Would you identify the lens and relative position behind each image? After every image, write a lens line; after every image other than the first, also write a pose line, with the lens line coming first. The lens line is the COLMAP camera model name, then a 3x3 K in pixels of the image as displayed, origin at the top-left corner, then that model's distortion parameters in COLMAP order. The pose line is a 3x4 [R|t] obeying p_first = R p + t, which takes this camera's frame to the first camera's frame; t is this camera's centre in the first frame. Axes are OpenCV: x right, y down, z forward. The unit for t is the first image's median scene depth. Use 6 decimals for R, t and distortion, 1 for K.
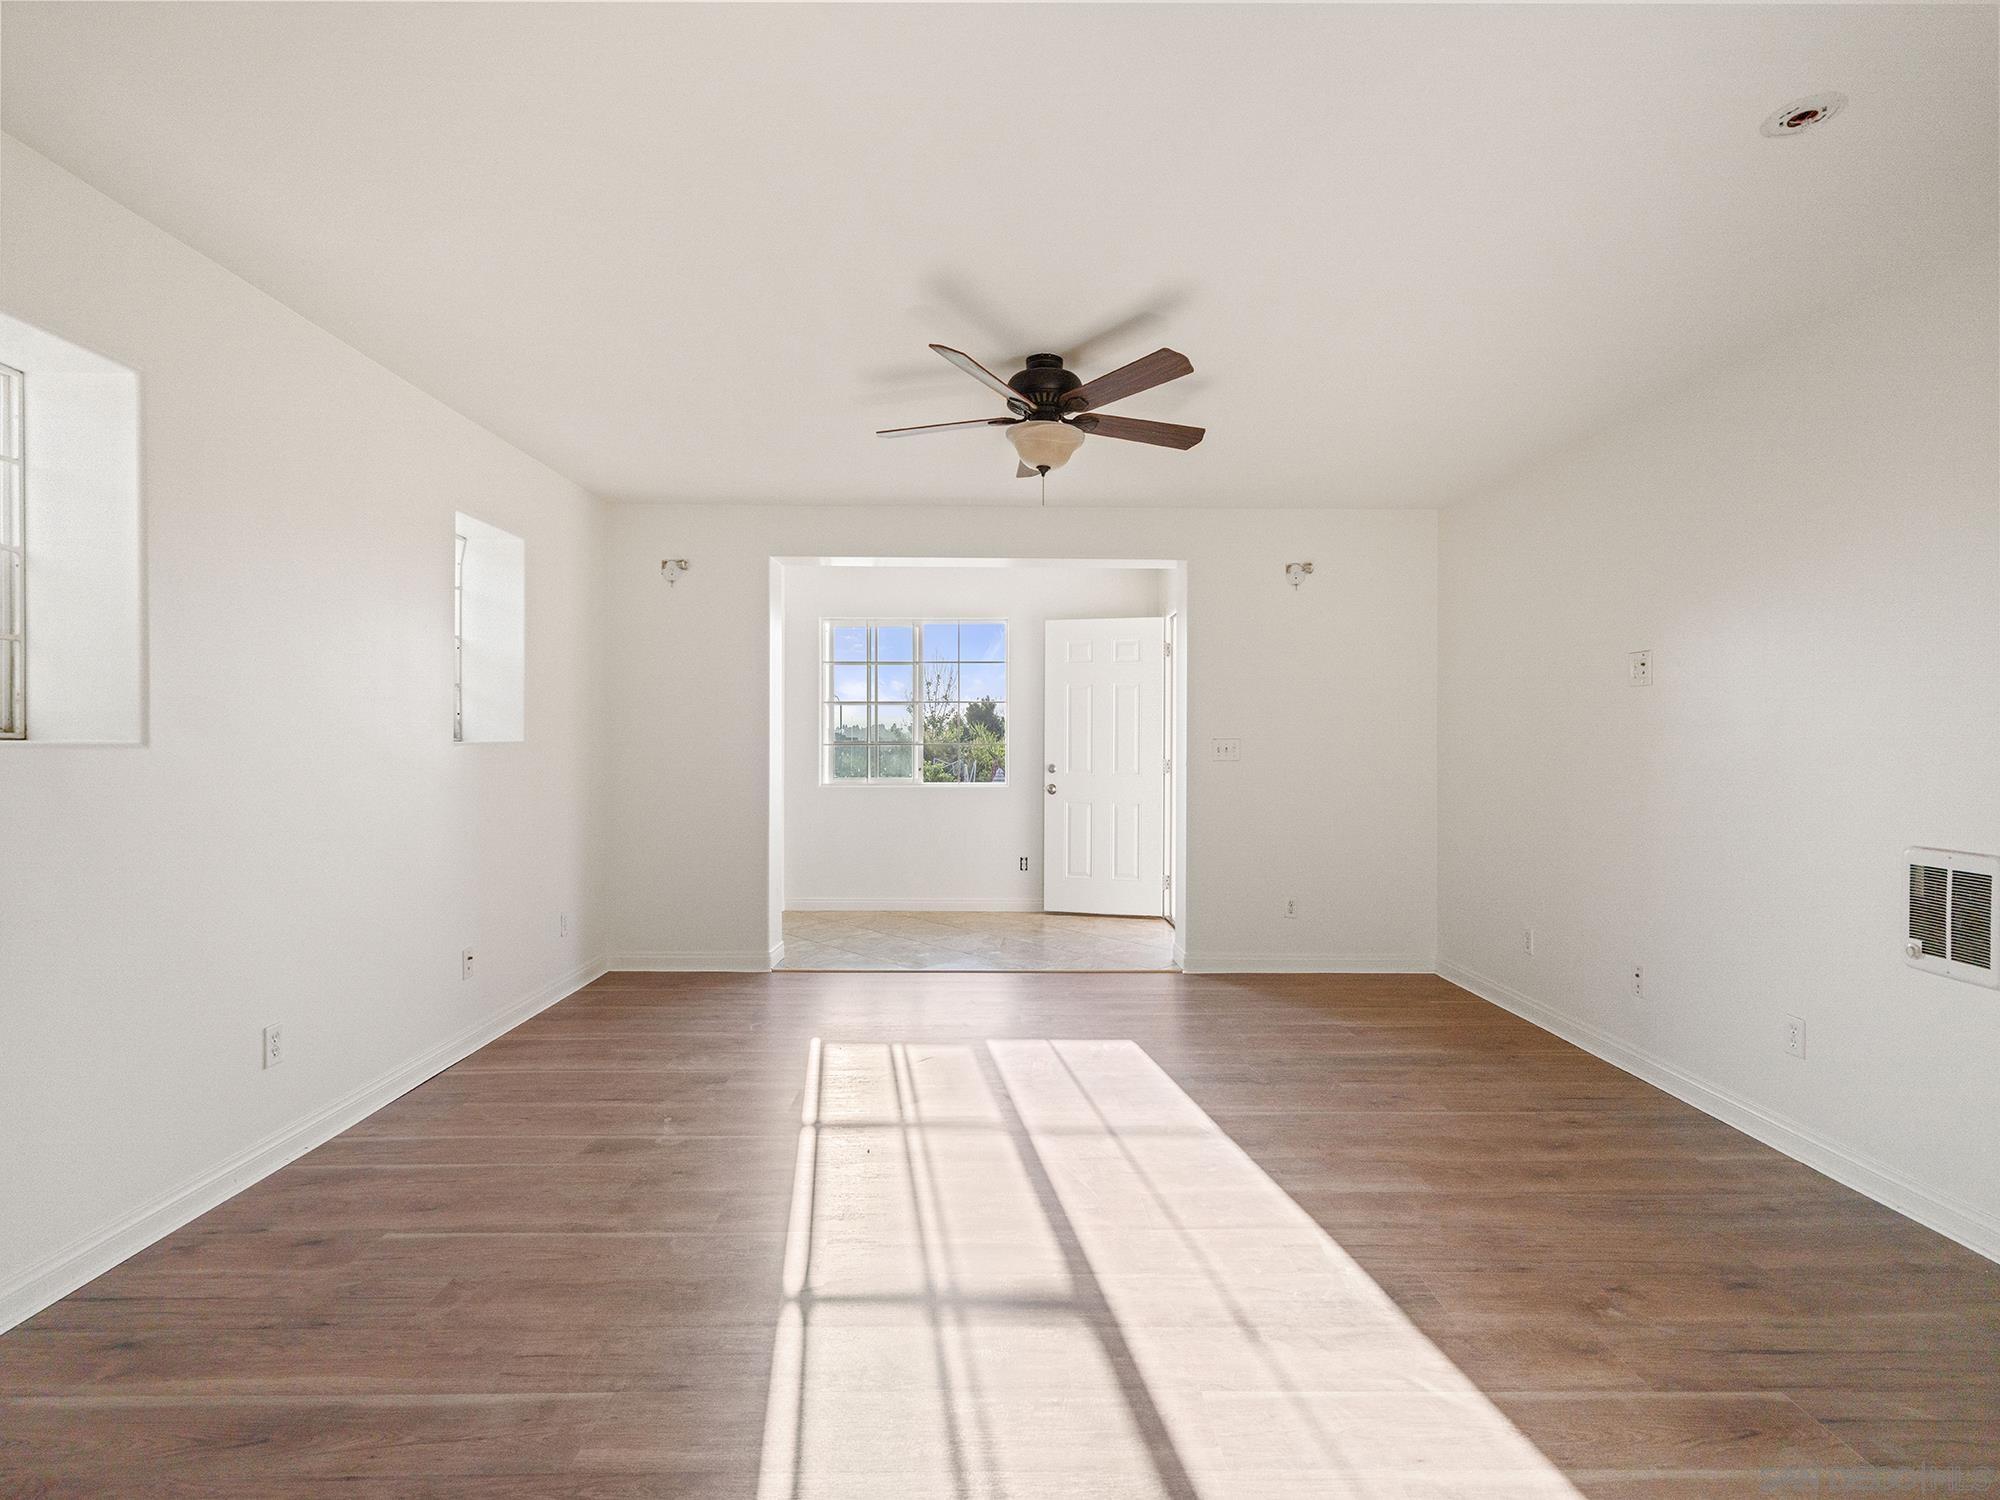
lens RADIAL K [[910.8, 0, 1014.8], [0, 910.8, 756.4], [0, 0, 1]] dist [0.003389, -0.001851]
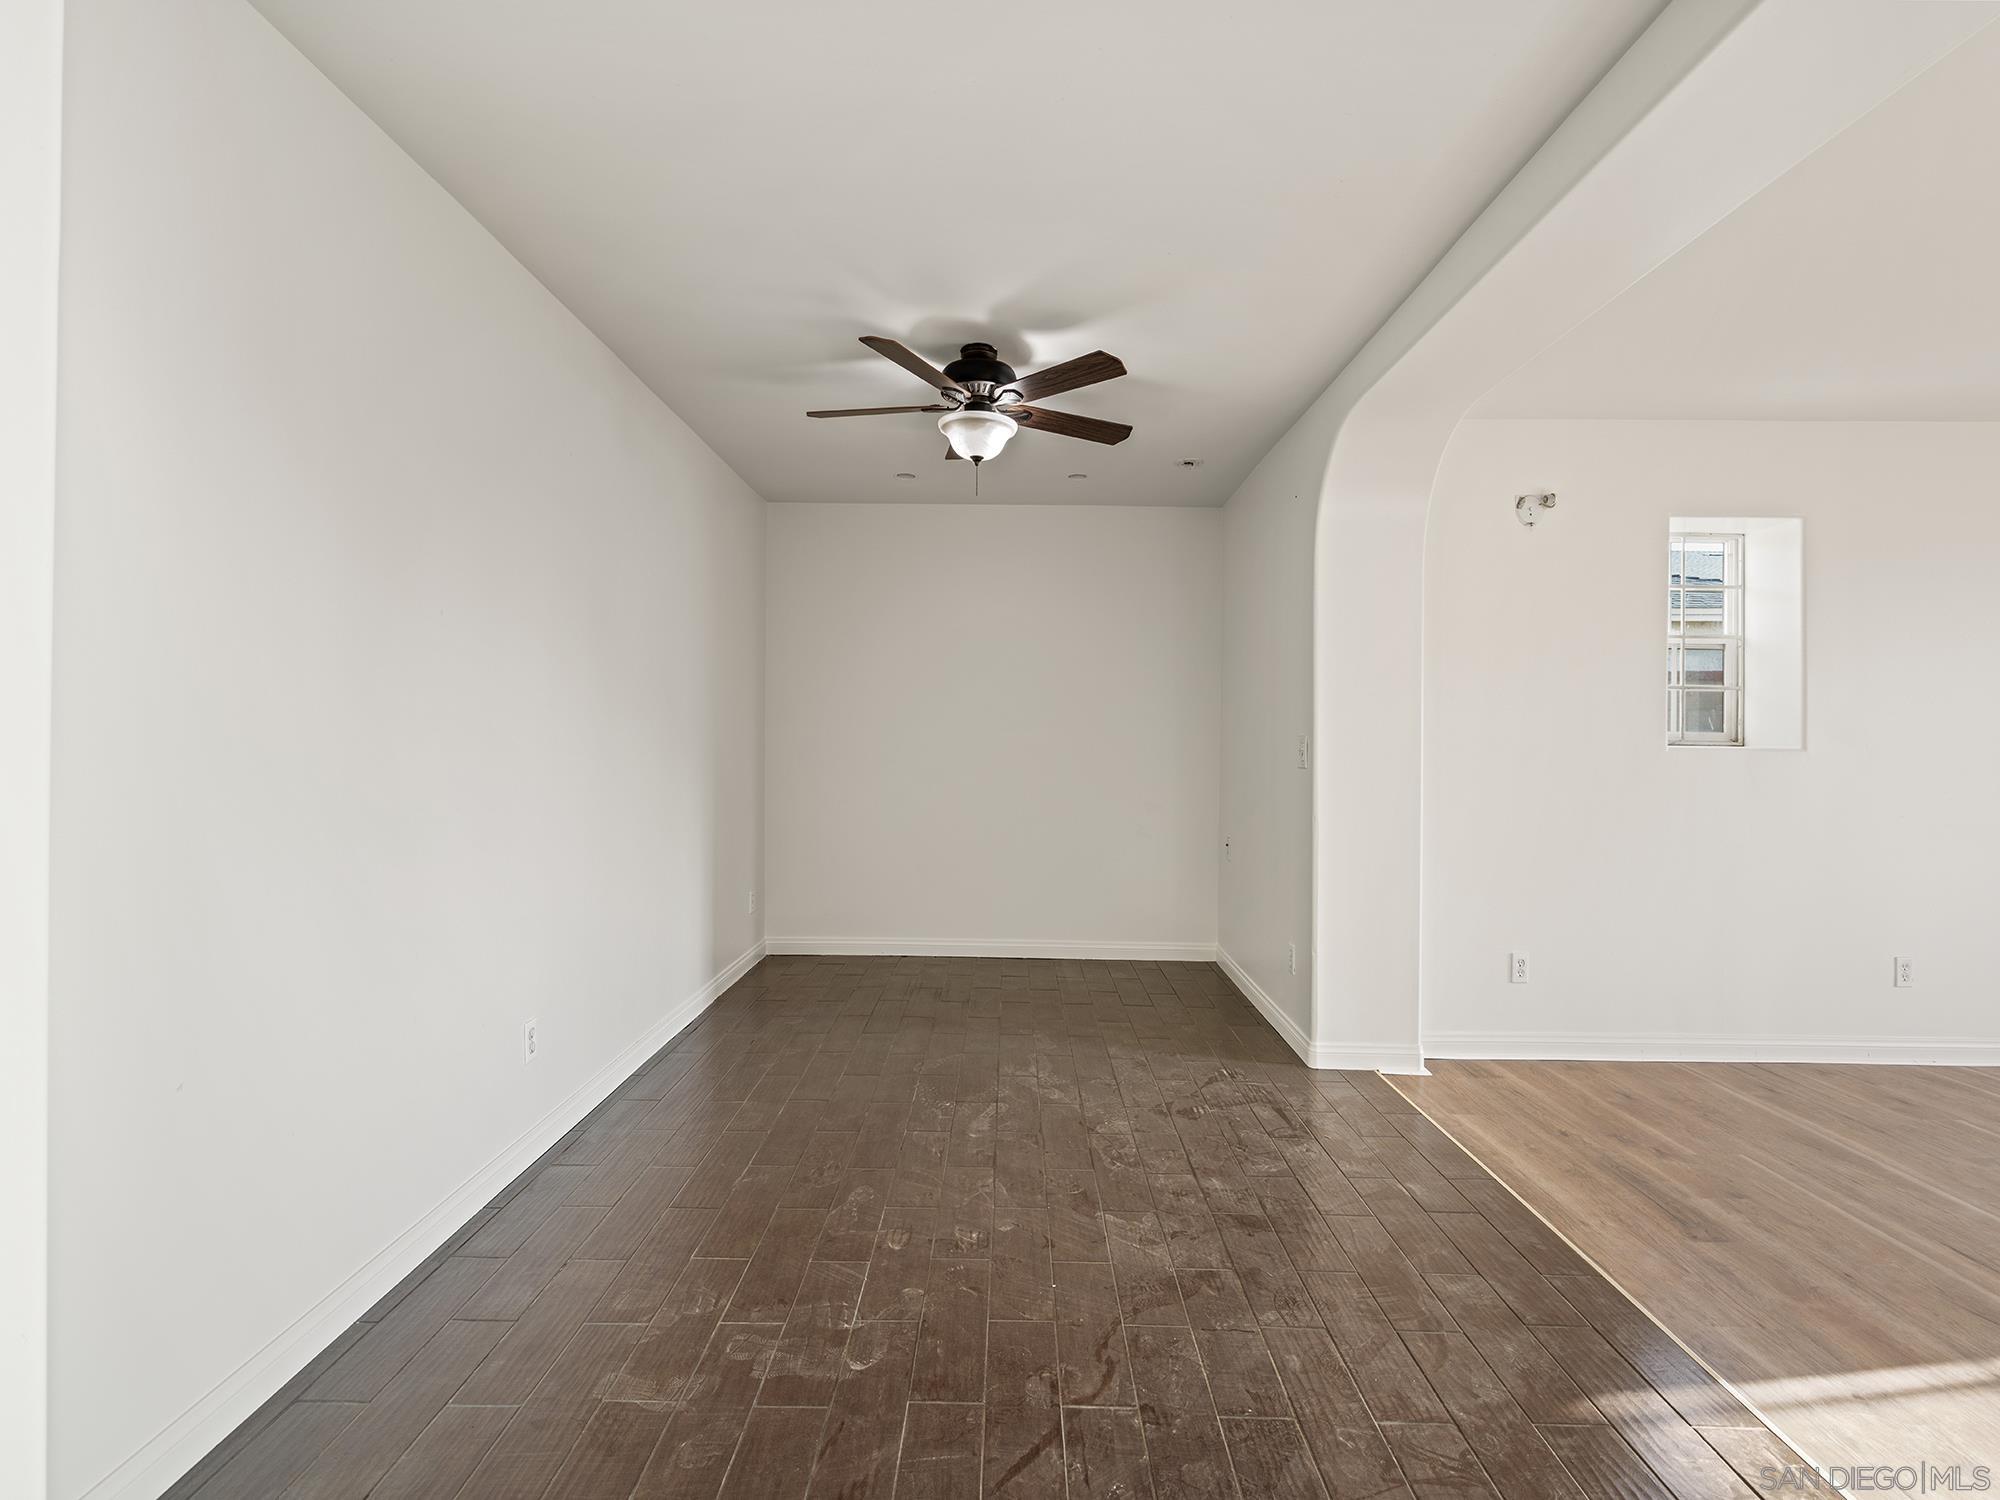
lens RADIAL K [[910.8, 0, 1009.7], [0, 910.8, 734.7], [0, 0, 1]] dist [0.003389, -0.001851]
pose [[-0.006379, -0.013914, -0.999883, 0.646881], [-0.015151, 0.999790, -0.013816, 0.004050], [0.999865, 0.015061, -0.006588, -0.376402]]
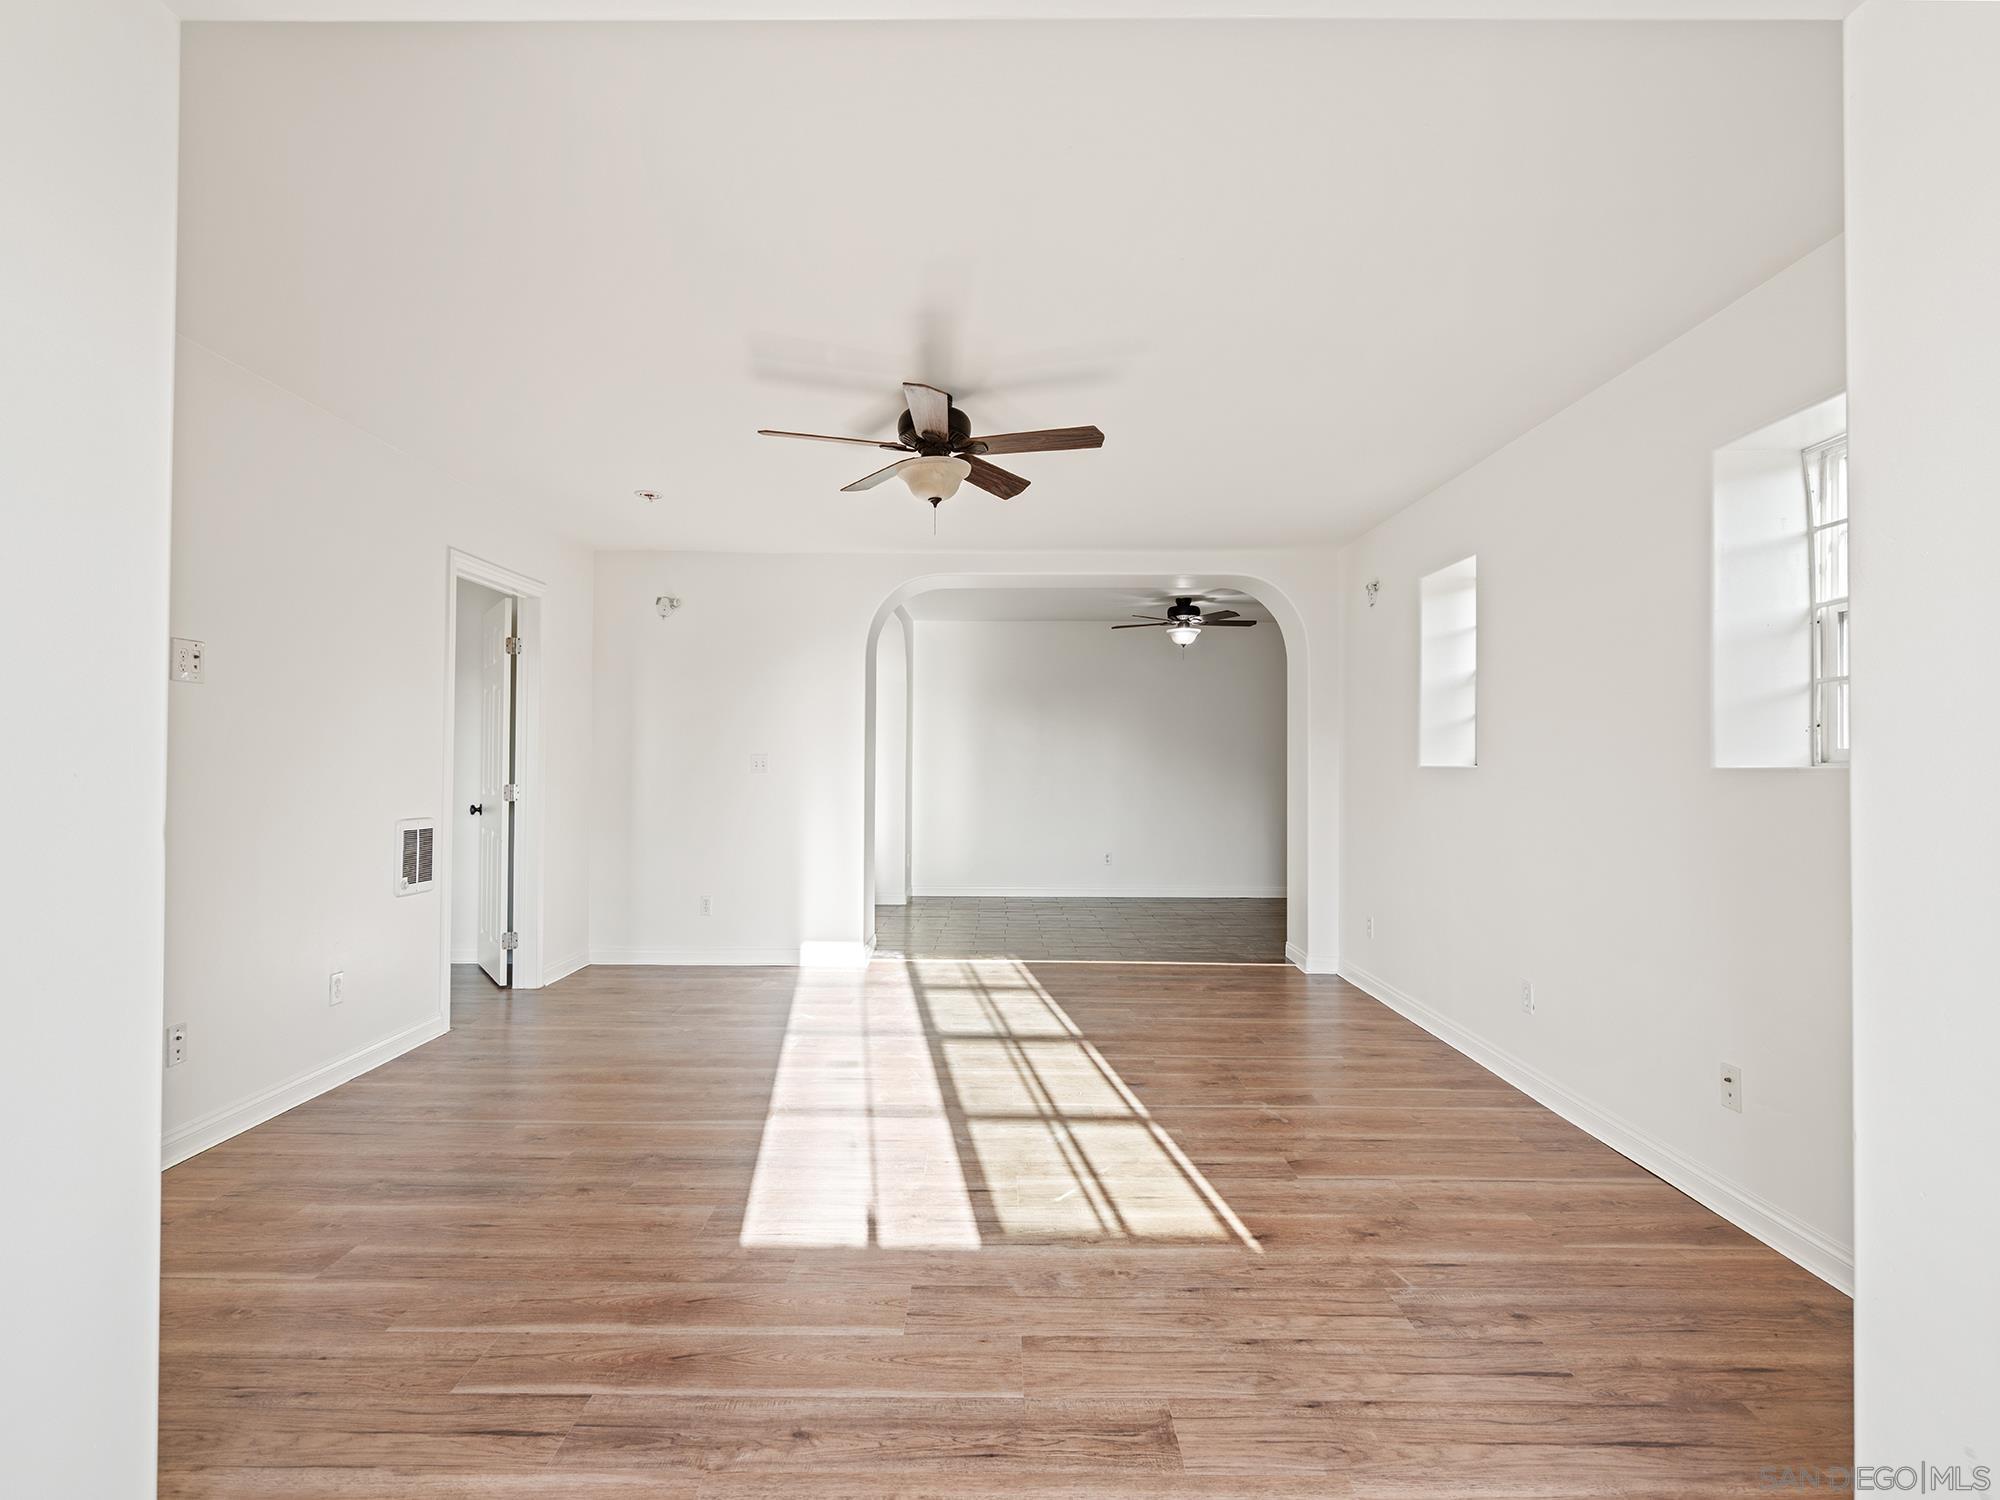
lens RADIAL K [[910.8, 0, 1003.0], [0, 910.8, 753.0], [0, 0, 1]] dist [0.003389, -0.001851]
pose [[-0.999787, -0.011557, 0.017072, -0.091241], [-0.011578, 0.999932, -0.001139, -0.029768], [-0.017058, -0.001337, -0.999854, 2.758799]]
